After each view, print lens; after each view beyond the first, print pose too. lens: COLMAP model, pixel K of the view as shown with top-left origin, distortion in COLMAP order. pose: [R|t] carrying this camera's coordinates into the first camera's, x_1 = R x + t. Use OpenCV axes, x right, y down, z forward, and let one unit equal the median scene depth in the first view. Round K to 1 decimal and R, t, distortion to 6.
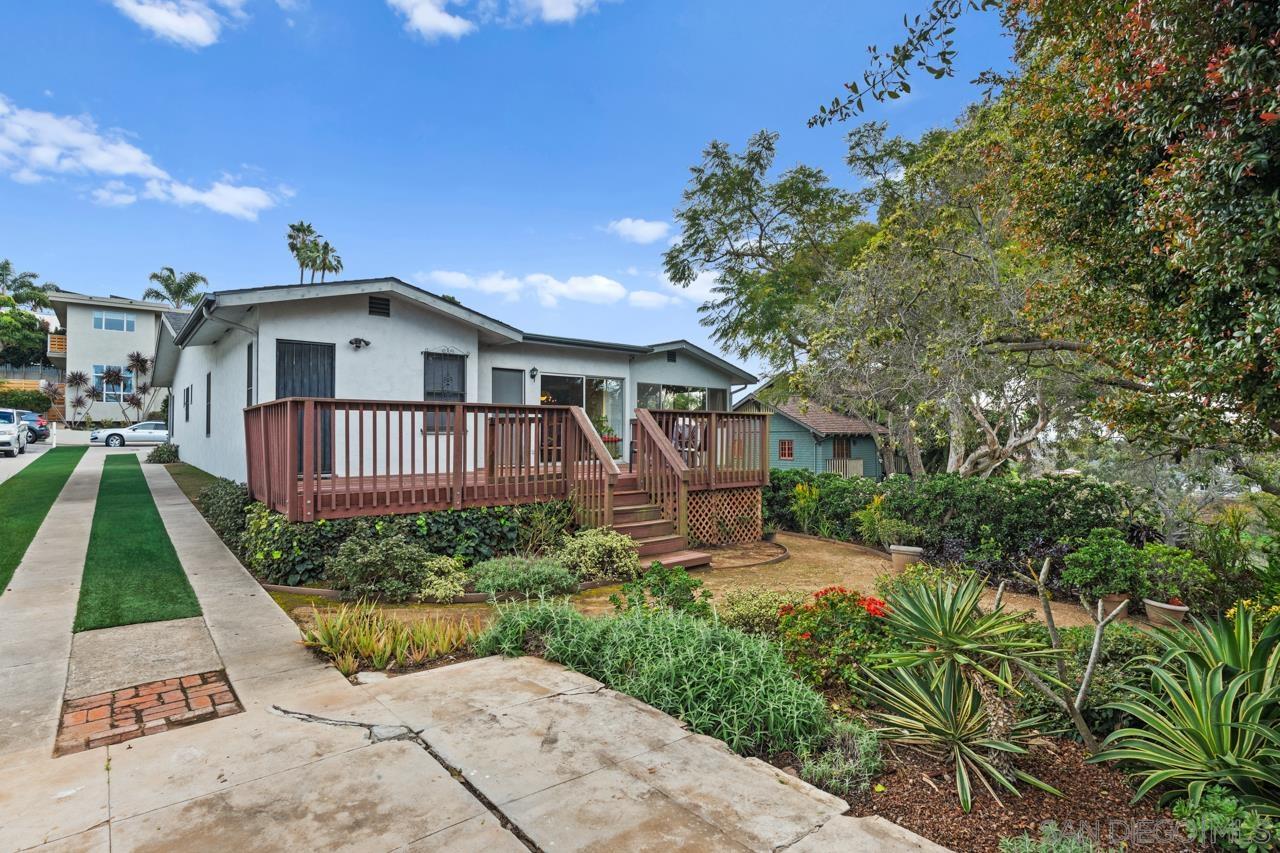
lens RADIAL K [[610.1, 0, 639.6], [0, 610.1, 429.5], [0, 0, 1]] dist [-0.010616, 0.000130]
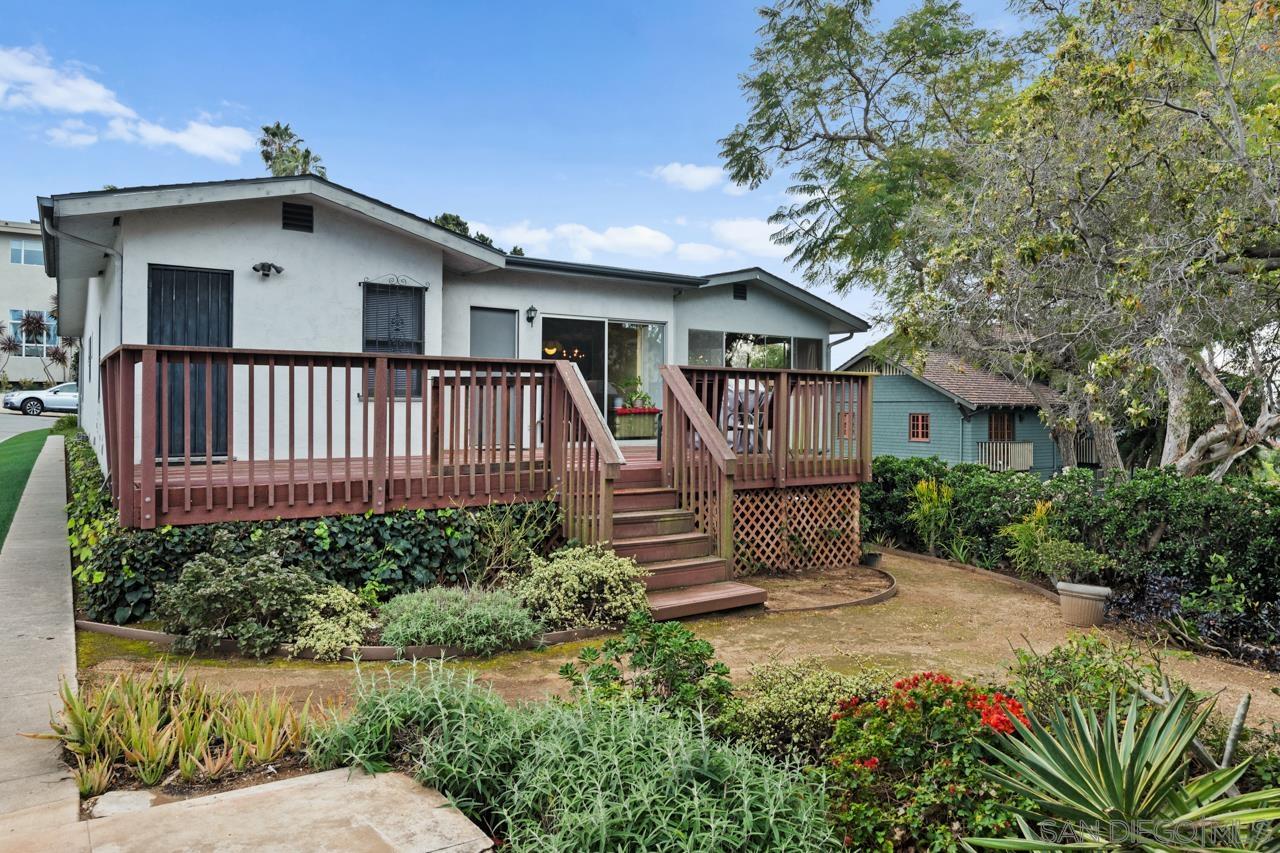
lens RADIAL K [[823.3, 0, 642.0], [0, 823.3, 399.0], [0, 0, 1]] dist [-0.004116, -0.000474]
pose [[0.995082, 0.007755, -0.098750, 0.061870], [-0.007522, 0.999968, 0.002738, 0.000992], [0.098768, -0.001981, 0.995109, 0.102738]]
